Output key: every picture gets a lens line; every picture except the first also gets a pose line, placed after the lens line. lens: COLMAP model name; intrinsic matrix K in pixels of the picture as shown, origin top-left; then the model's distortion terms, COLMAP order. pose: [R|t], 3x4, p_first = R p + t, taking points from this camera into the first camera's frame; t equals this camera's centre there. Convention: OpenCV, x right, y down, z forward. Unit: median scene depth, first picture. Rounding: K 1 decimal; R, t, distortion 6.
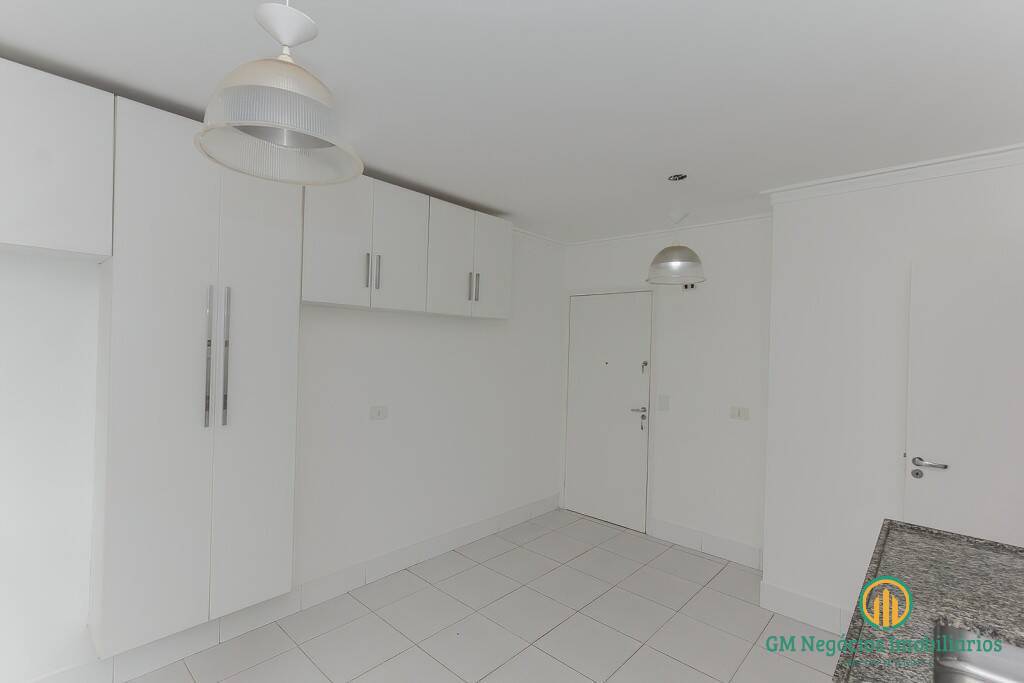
lens RADIAL K [[466.1, 0, 512.0], [0, 466.1, 341.5], [0, 0, 1]] dist [0.000927, 0.000773]
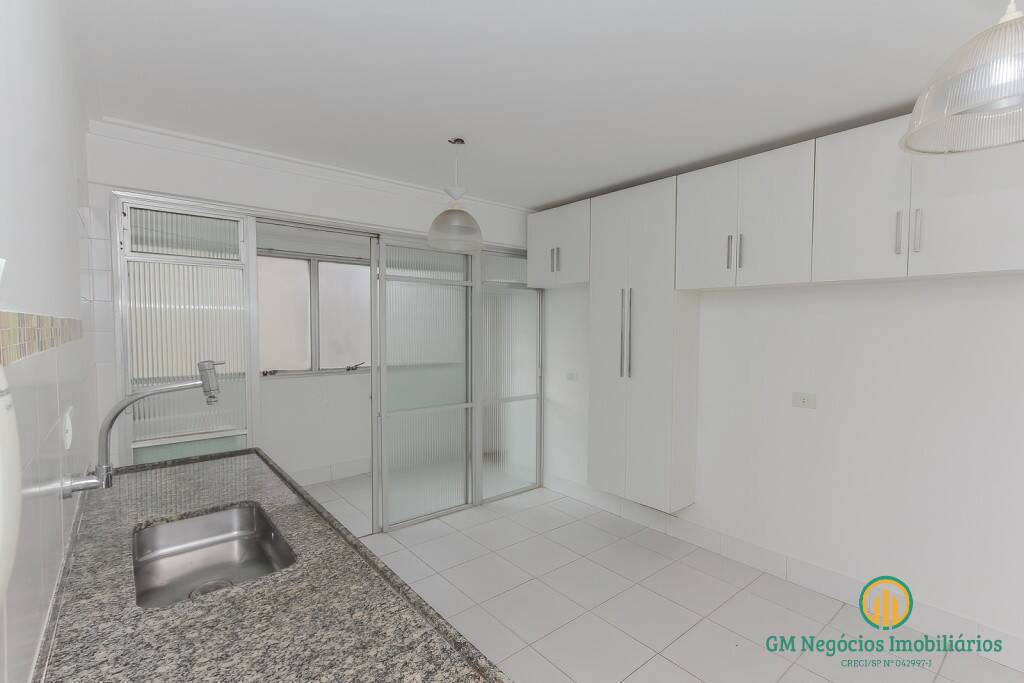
lens RADIAL K [[466.1, 0, 512.0], [0, 466.1, 341.5], [0, 0, 1]] dist [0.000927, 0.000773]
pose [[-0.143137, 0.002245, -0.989700, 1.218849], [-0.002249, 0.999994, 0.002594, 0.067891], [0.989700, 0.002597, -0.143131, 1.056708]]
